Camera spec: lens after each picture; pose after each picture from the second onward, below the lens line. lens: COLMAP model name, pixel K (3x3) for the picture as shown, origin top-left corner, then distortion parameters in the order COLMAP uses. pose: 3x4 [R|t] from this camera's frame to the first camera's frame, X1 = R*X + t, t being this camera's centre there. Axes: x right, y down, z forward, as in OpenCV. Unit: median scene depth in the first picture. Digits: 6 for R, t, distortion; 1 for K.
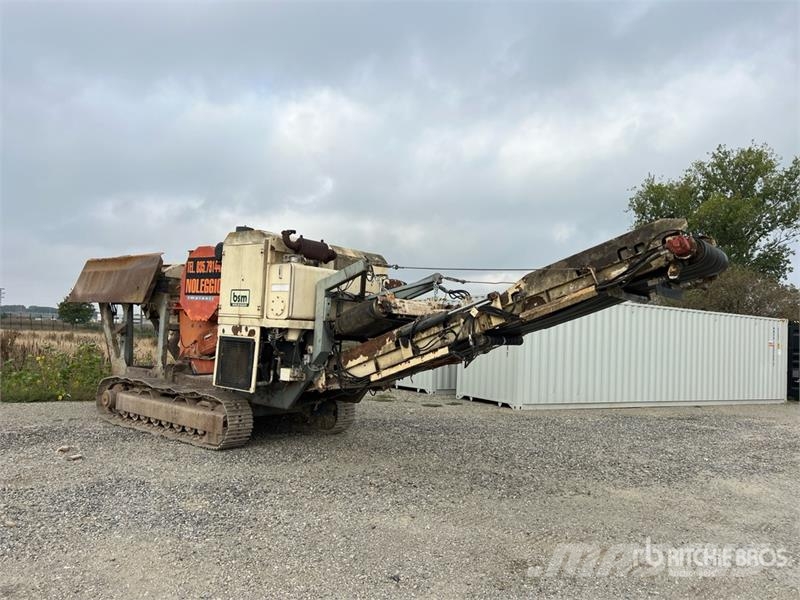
lens RADIAL K [[609.6, 0, 404.1], [0, 609.6, 297.1], [0, 0, 1]] dist [0.064652, -0.078424]
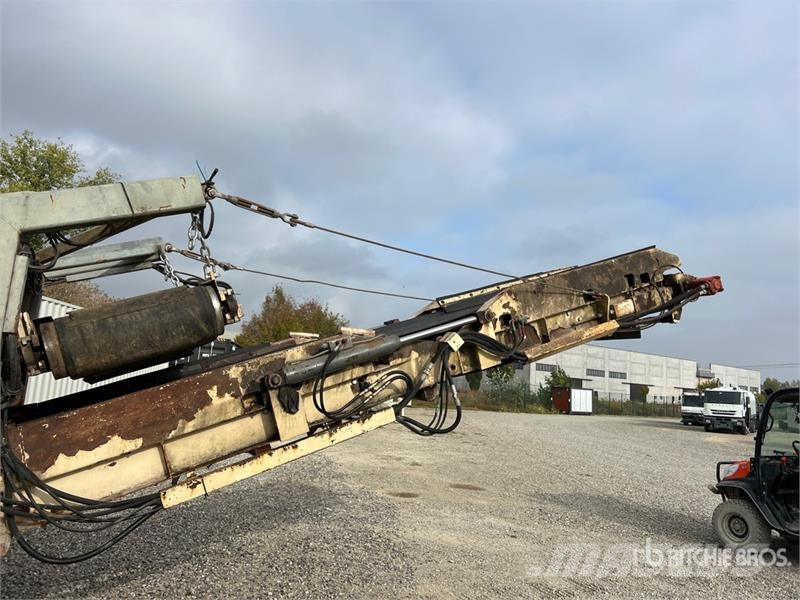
lens RADIAL K [[596.4, 0, 427.6], [0, 596.4, 289.1], [0, 0, 1]] dist [0.059347, -0.094587]
pose [[0.379619, 0.121467, 0.917134, -0.304633], [-0.101922, 0.990800, -0.089036, 0.021819], [-0.919511, -0.059676, 0.388507, 0.648709]]
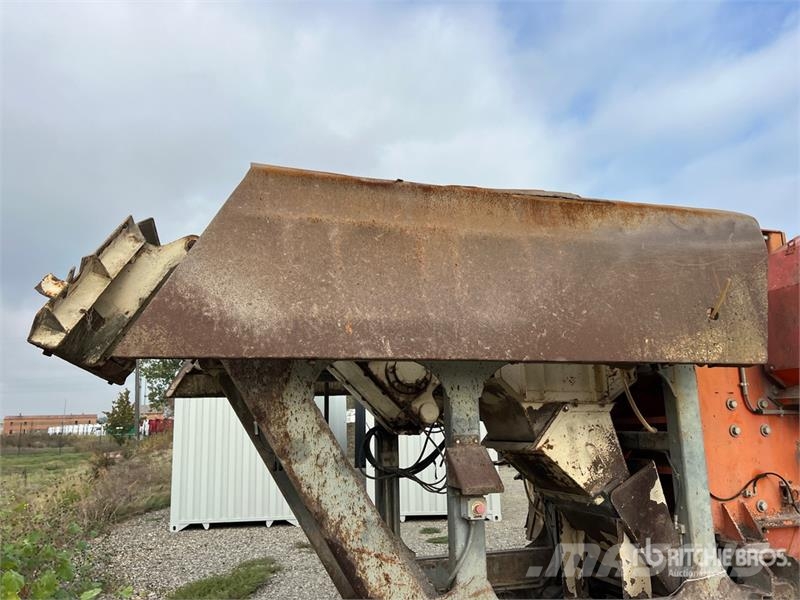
lens RADIAL K [[609.6, 0, 404.1], [0, 609.6, 297.1], [0, 0, 1]] dist [0.064652, -0.078424]
pose [[0.532329, 0.110616, 0.839280, -0.933075], [-0.004837, 0.991807, -0.127650, 0.018884], [-0.846524, 0.063892, 0.528503, 1.194309]]
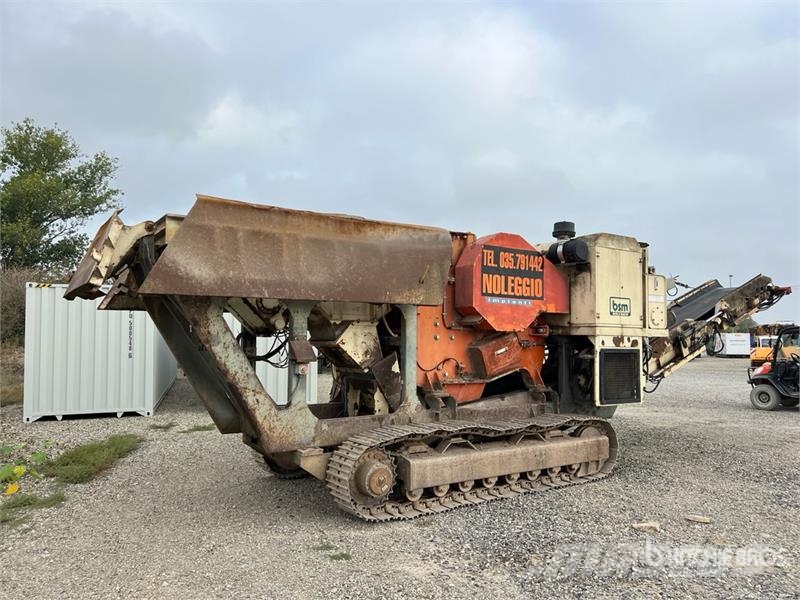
lens RADIAL K [[609.6, 0, 404.1], [0, 609.6, 297.1], [0, 0, 1]] dist [0.064652, -0.078424]
pose [[0.278176, 0.015225, 0.960409, -1.251163], [-0.047853, 0.998852, -0.001974, 0.004323], [-0.959337, -0.045409, 0.278585, 1.046840]]
